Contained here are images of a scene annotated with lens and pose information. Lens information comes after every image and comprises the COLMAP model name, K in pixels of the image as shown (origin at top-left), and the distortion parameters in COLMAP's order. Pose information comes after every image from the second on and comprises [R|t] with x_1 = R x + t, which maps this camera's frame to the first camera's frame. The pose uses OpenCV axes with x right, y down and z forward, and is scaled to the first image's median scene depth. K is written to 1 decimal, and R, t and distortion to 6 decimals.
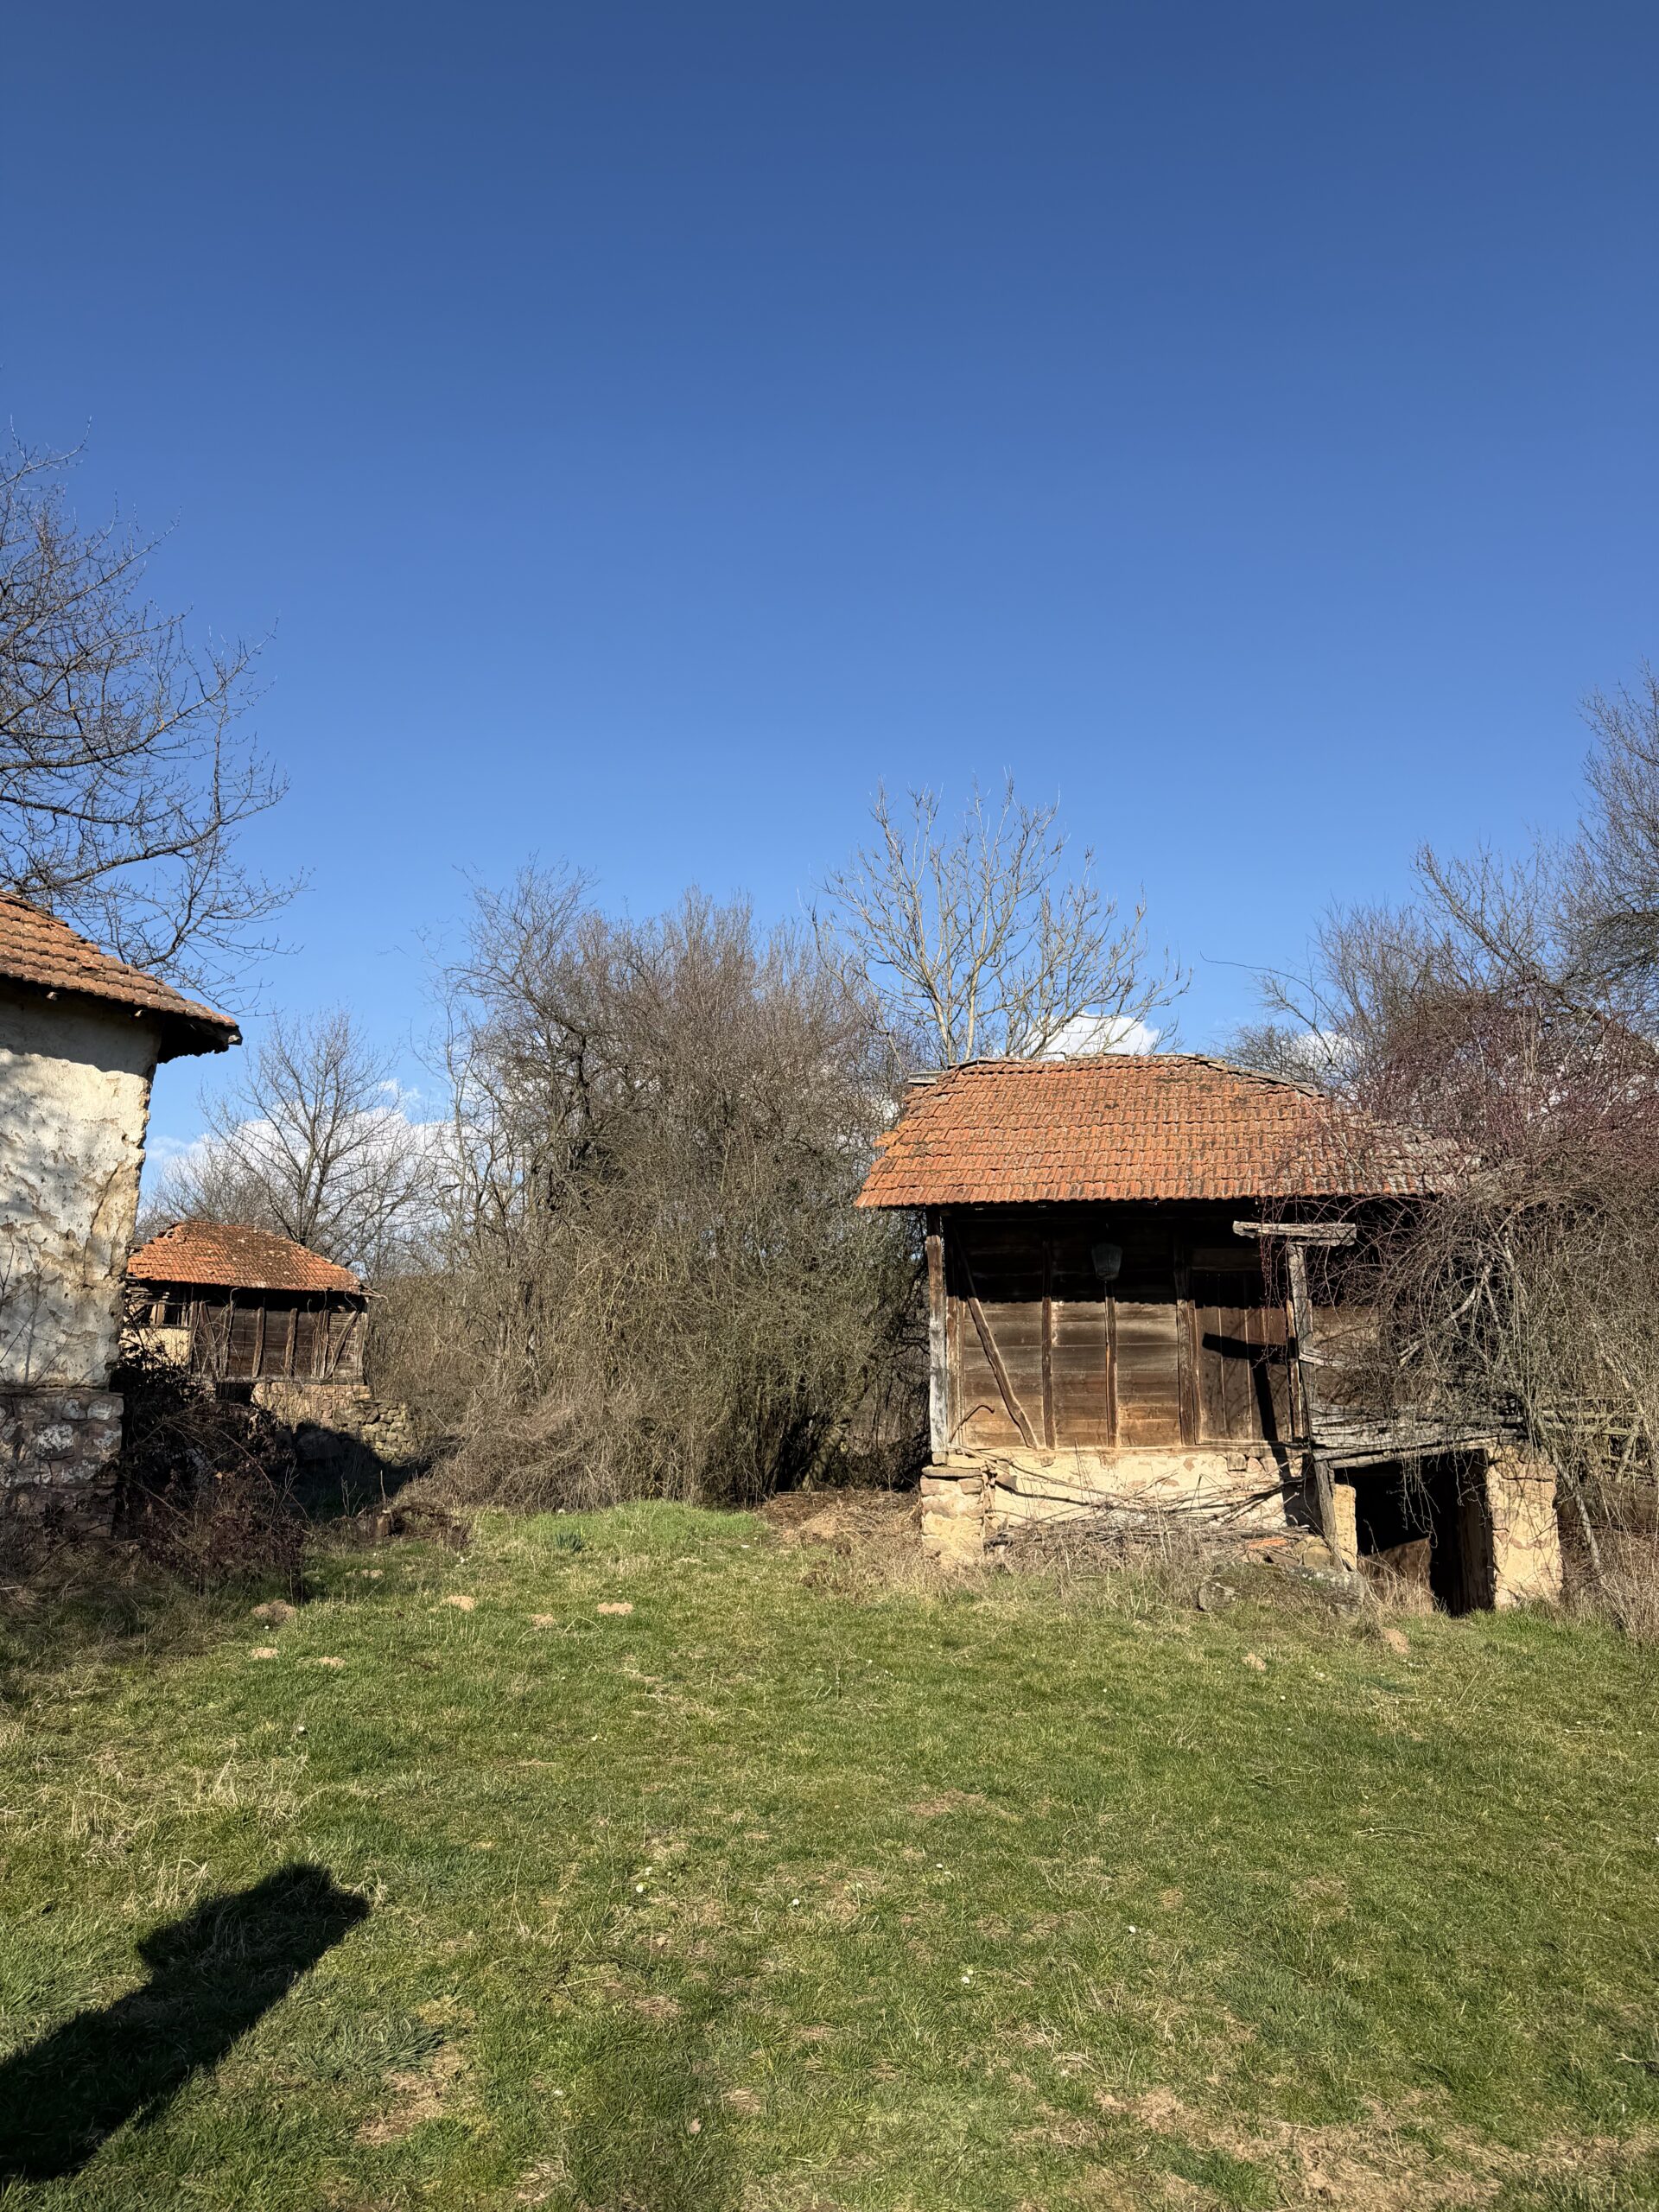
lens RADIAL K [[1546.1, 0, 828.7], [0, 1546.1, 1119.7], [0, 0, 1]] dist [0.059679, -0.001861]
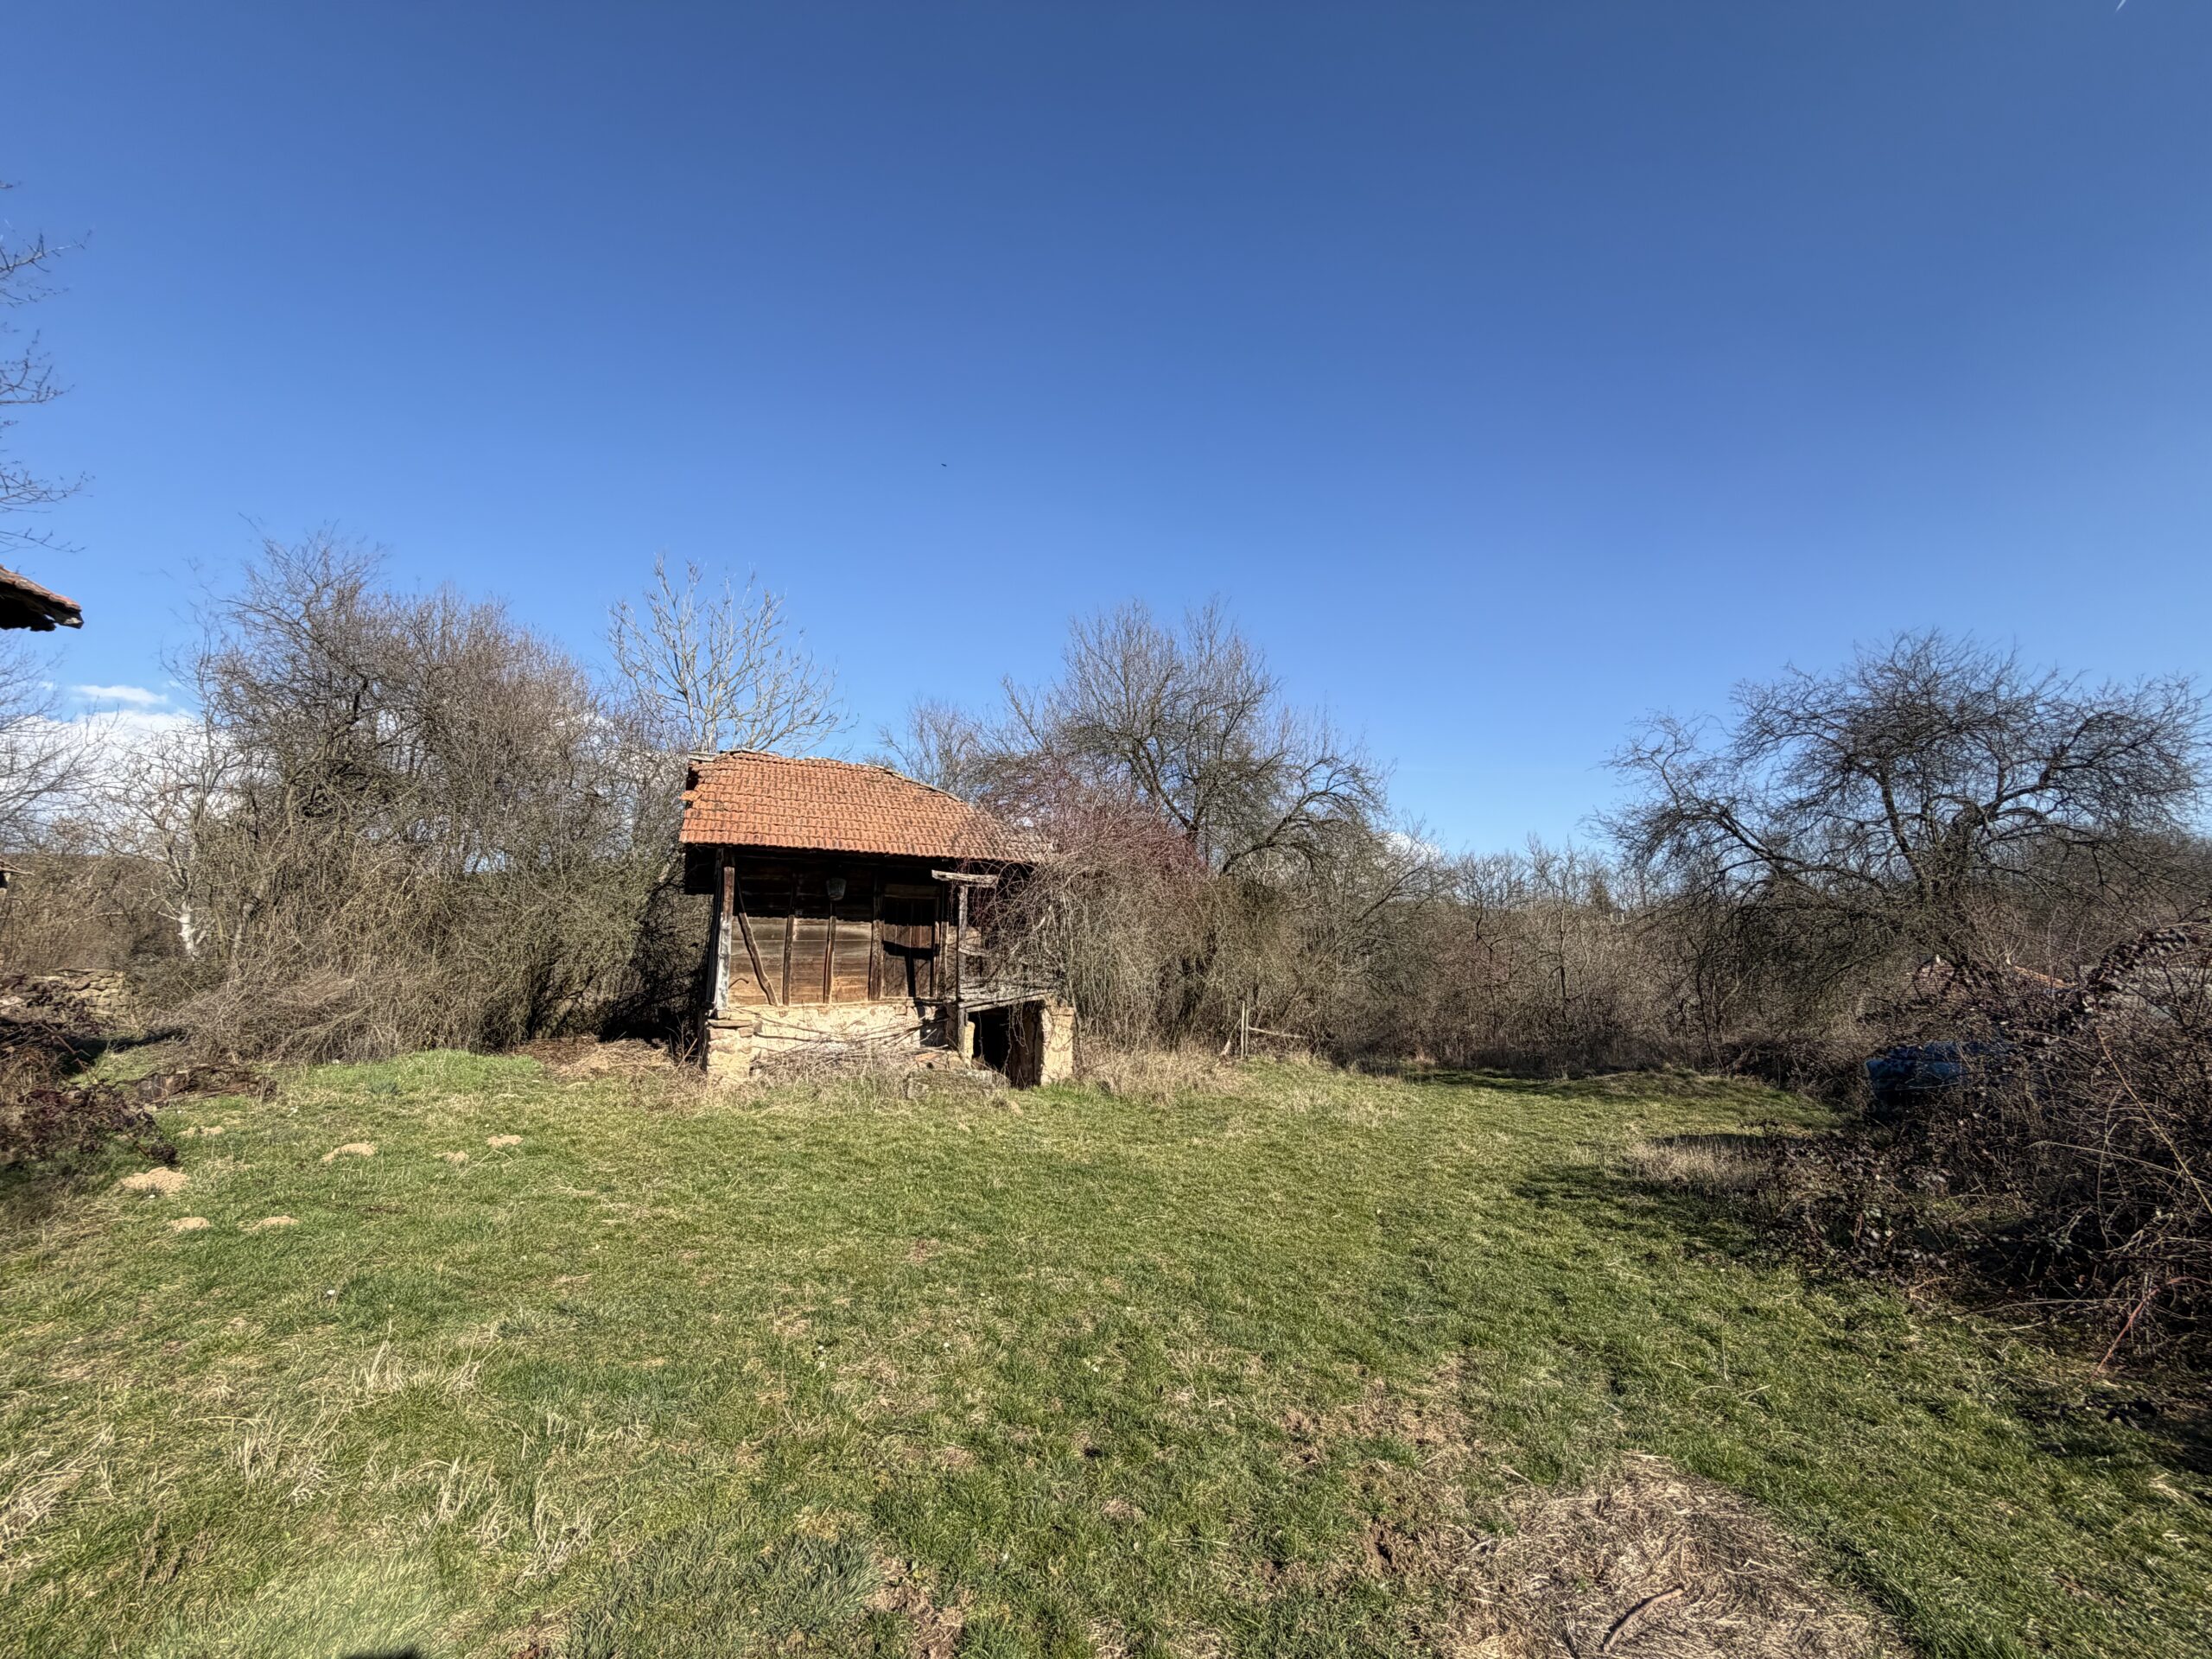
lens RADIAL K [[877.7, 0, 1088.1], [0, 877.7, 829.7], [0, 0, 1]] dist [0.000716, -0.000497]
pose [[0.789114, 0.098680, 0.606268, -0.179710], [-0.114687, 0.993324, -0.012403, 0.012919], [-0.603445, -0.059744, 0.795163, 0.130698]]
